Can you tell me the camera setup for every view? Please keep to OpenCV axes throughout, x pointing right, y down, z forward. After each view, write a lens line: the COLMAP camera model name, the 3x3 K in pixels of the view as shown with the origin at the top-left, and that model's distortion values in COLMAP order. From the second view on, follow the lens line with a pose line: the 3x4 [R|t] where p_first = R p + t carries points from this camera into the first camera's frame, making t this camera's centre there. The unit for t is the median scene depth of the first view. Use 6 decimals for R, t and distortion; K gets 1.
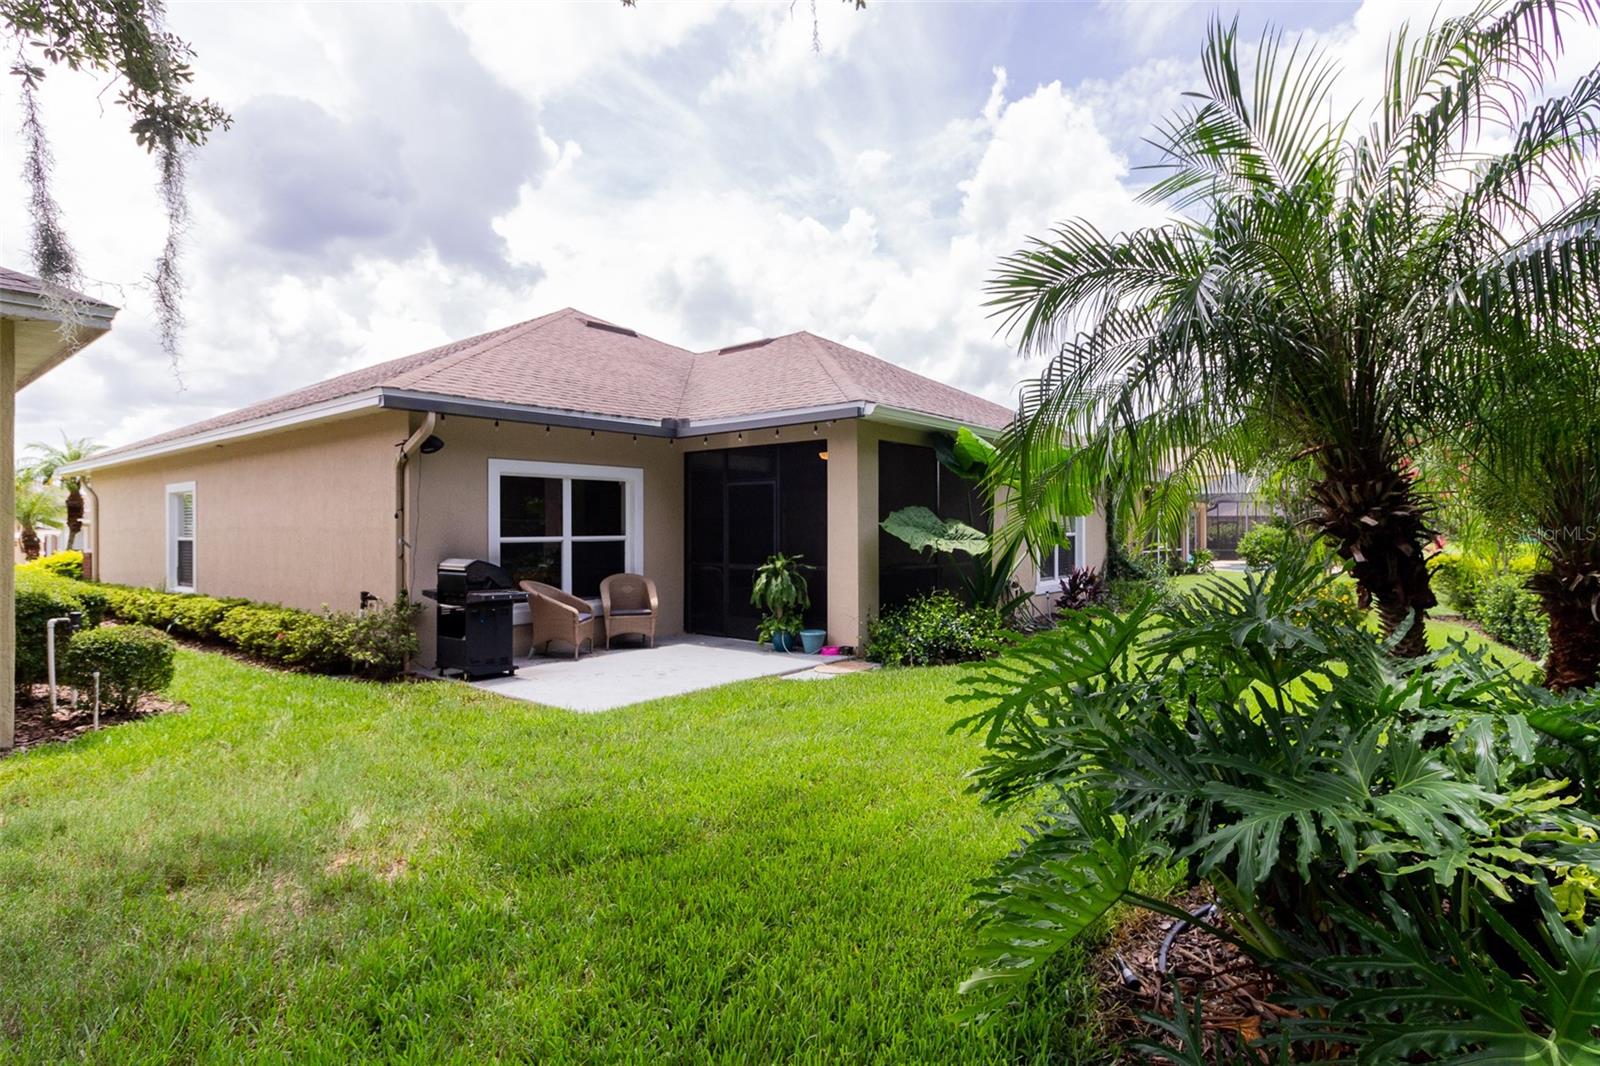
lens RADIAL K [[812.3, 0, 795.0], [0, 812.3, 529.8], [0, 0, 1]] dist [0.059385, 0.000437]
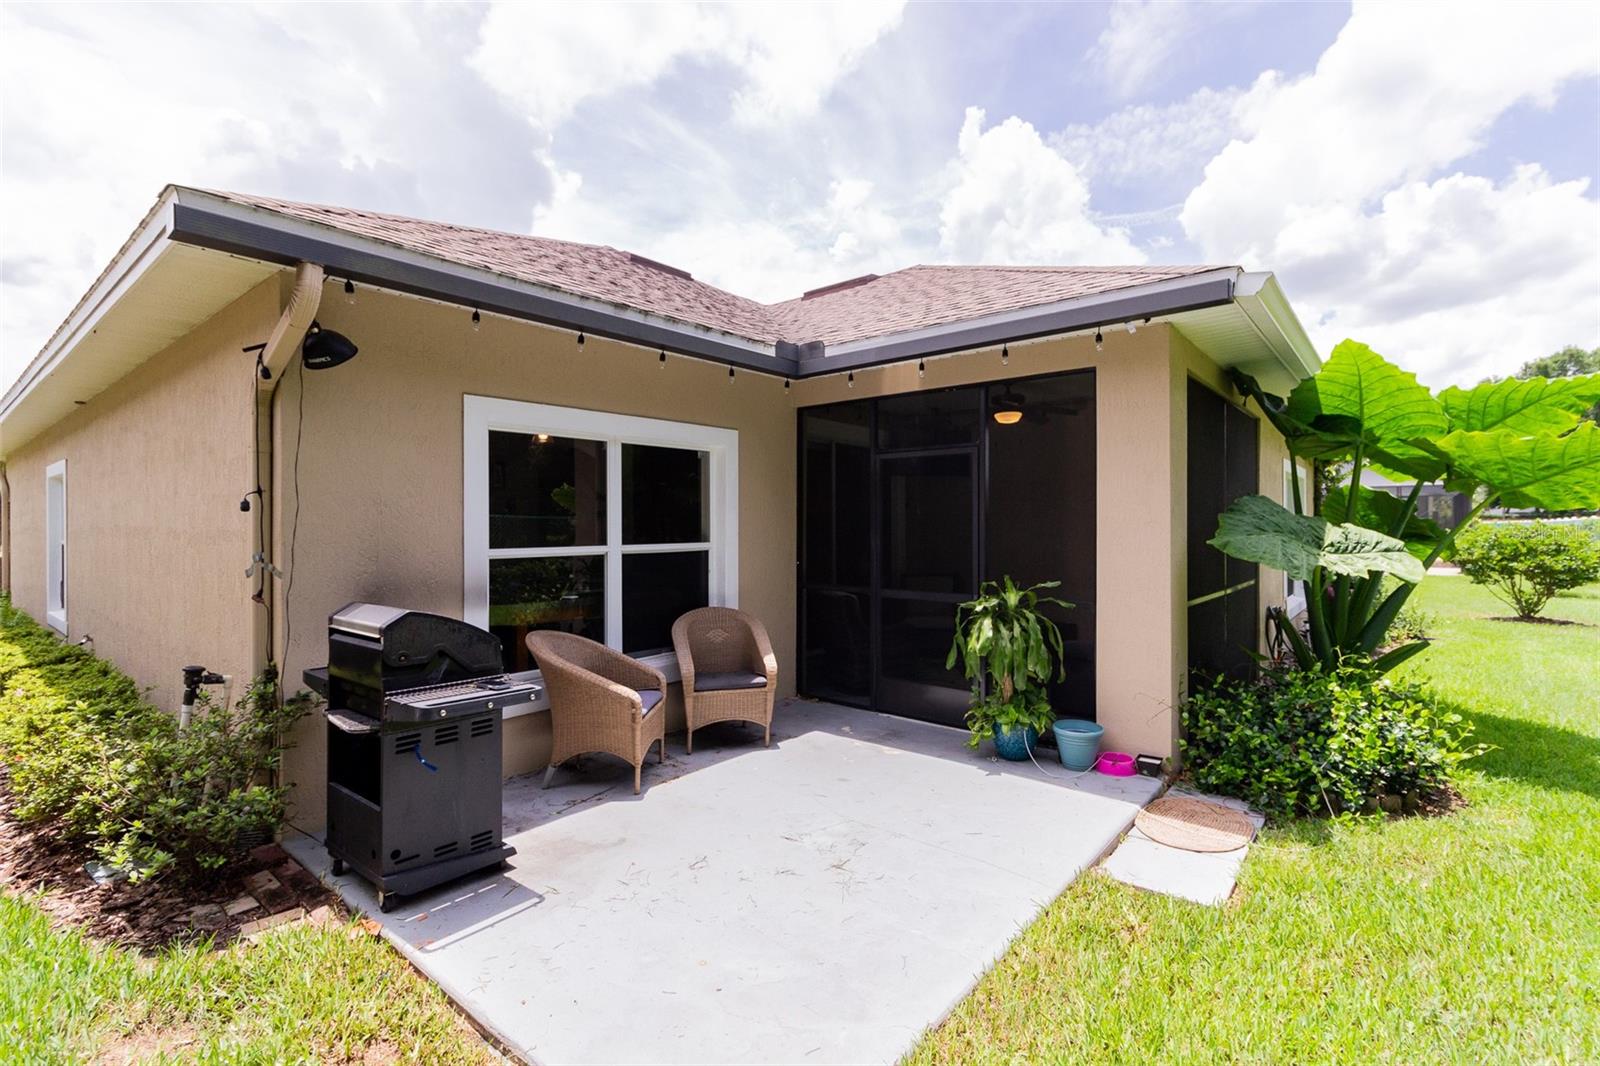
lens RADIAL K [[741.2, 0, 808.4], [0, 741.2, 532.9], [0, 0, 1]] dist [0.010053, 0.000153]
pose [[1.000000, 0.000221, -0.000780, -0.146999], [-0.000216, 0.999978, 0.006641, -0.004035], [0.000782, -0.006641, 0.999978, 0.494702]]
